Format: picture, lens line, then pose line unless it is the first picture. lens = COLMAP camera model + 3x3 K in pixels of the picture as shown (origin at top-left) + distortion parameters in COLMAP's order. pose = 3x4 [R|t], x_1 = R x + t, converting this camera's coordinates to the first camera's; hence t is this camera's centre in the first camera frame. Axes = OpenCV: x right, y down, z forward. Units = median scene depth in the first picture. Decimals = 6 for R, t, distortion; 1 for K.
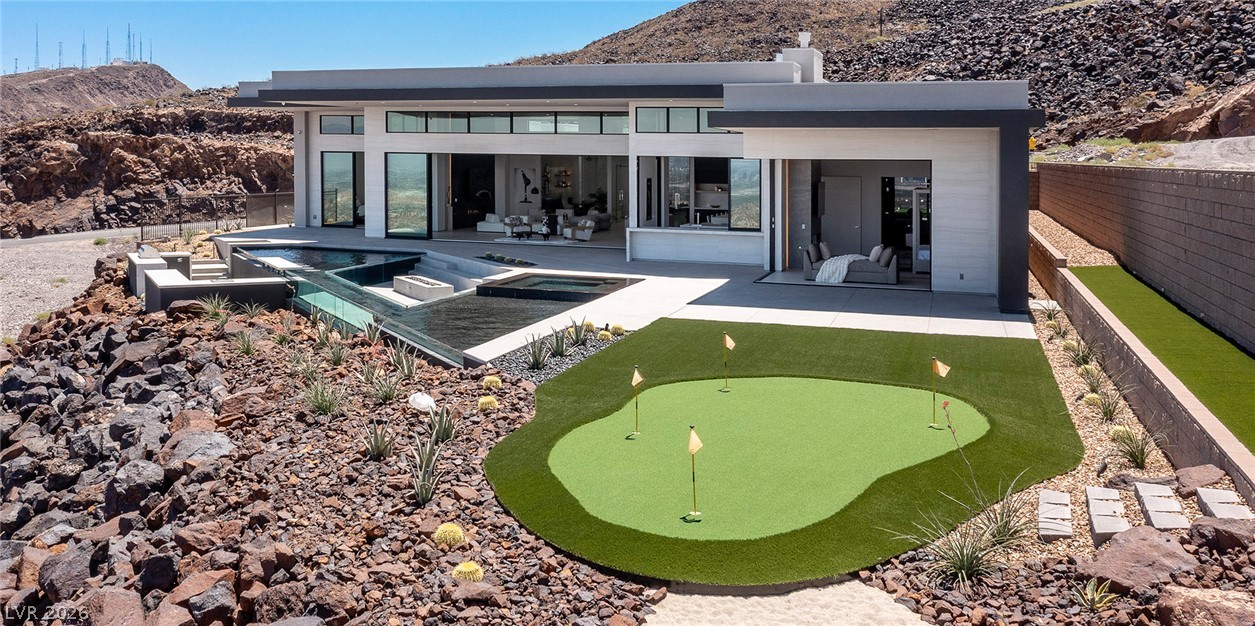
lens RADIAL K [[1090.7, 0, 627.5], [0, 1090.7, 313.0], [0, 0, 1]] dist [-0.001929, -0.001136]
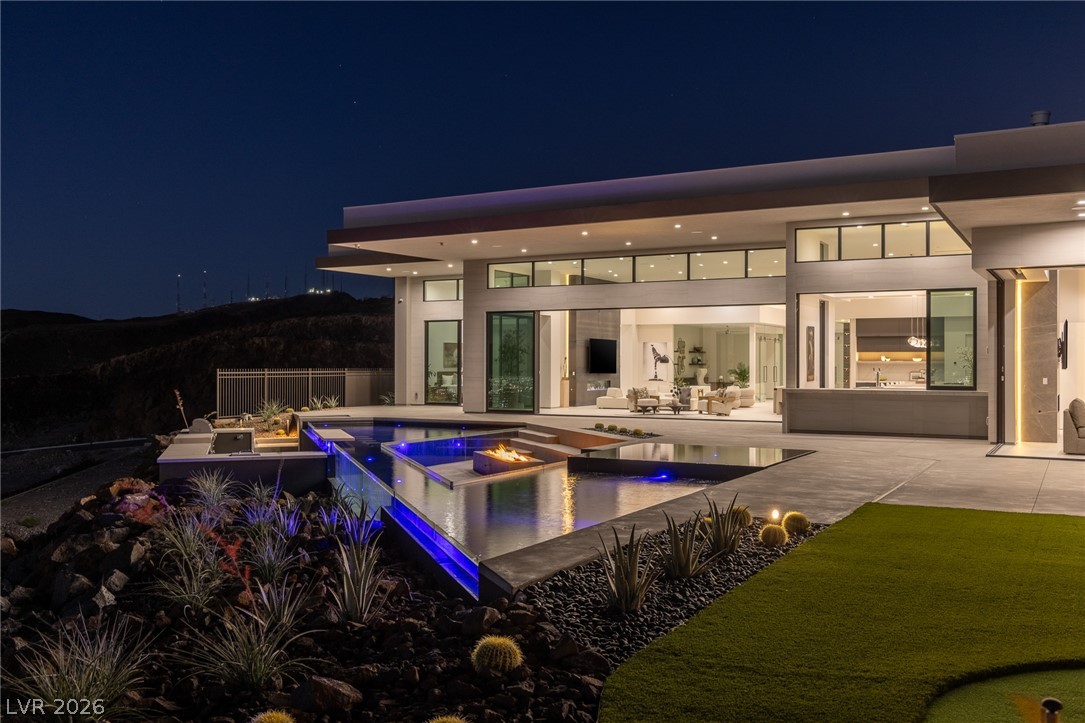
lens RADIAL K [[967.2, 0, 549.7], [0, 967.2, 365.7], [0, 0, 1]] dist [0.030974, 0.006408]
pose [[0.977086, -0.021546, -0.211750, -0.012729], [-0.010596, 0.988706, -0.149495, 0.006365], [0.212580, 0.148313, 0.965823, 0.257758]]
